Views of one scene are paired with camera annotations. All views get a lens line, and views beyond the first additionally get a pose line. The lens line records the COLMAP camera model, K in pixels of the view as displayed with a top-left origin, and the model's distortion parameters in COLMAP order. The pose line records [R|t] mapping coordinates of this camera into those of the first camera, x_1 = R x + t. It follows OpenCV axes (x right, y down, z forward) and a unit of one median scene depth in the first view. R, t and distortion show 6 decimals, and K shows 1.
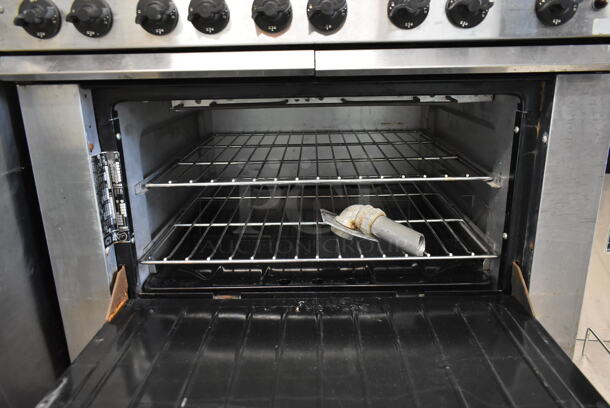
lens RADIAL K [[464.7, 0, 305.0], [0, 464.7, 204.0], [0, 0, 1]] dist [-0.007941, 0.011173]
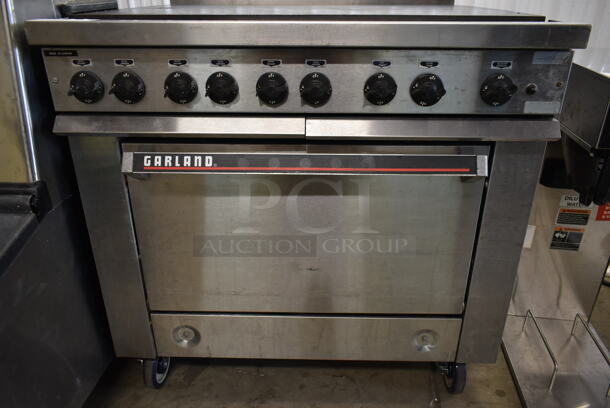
lens RADIAL K [[464.7, 0, 305.0], [0, 464.7, 204.0], [0, 0, 1]] dist [-0.007941, 0.011173]
pose [[0.999680, 0.023314, 0.009833, 0.012370], [-0.024417, 0.990801, 0.133103, -0.270984], [-0.006639, -0.133301, 0.991053, -0.288117]]
